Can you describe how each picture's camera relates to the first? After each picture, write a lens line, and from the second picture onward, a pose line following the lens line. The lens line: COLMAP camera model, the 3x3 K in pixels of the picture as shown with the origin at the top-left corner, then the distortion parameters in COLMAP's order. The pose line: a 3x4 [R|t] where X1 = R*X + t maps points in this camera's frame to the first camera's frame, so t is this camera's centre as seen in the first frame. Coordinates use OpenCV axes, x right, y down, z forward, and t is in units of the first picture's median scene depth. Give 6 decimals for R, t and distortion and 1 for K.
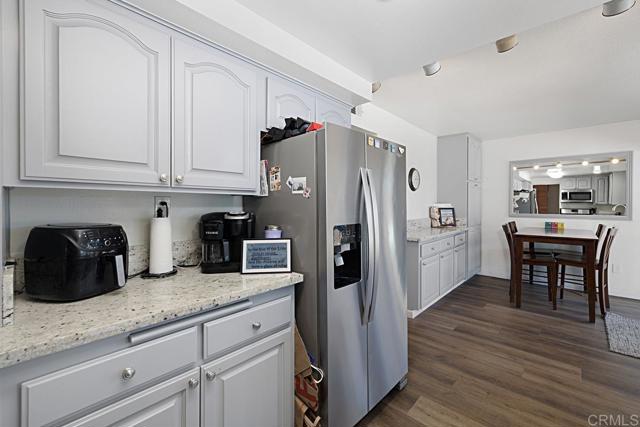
lens RADIAL K [[277.7, 0, 316.0], [0, 277.7, 206.2], [0, 0, 1]] dist [-0.001442, -0.000438]
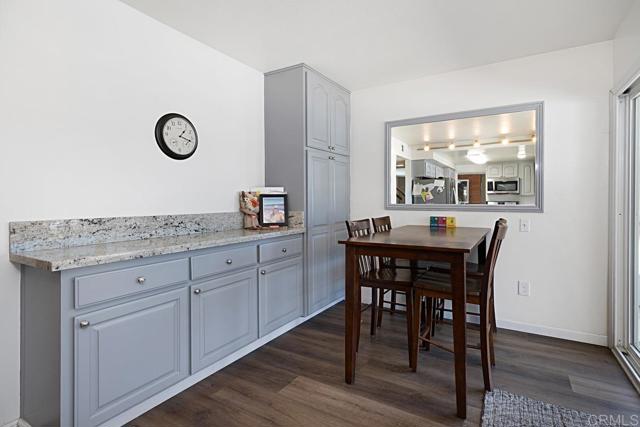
lens RADIAL K [[314.2, 0, 318.6], [0, 314.2, 203.3], [0, 0, 1]] dist [0.002766, 0.000106]
pose [[0.983078, -0.006670, 0.183064, 0.435108], [0.006832, 0.999977, -0.000255, 0.024415], [-0.183058, 0.001502, 0.983101, 0.333871]]
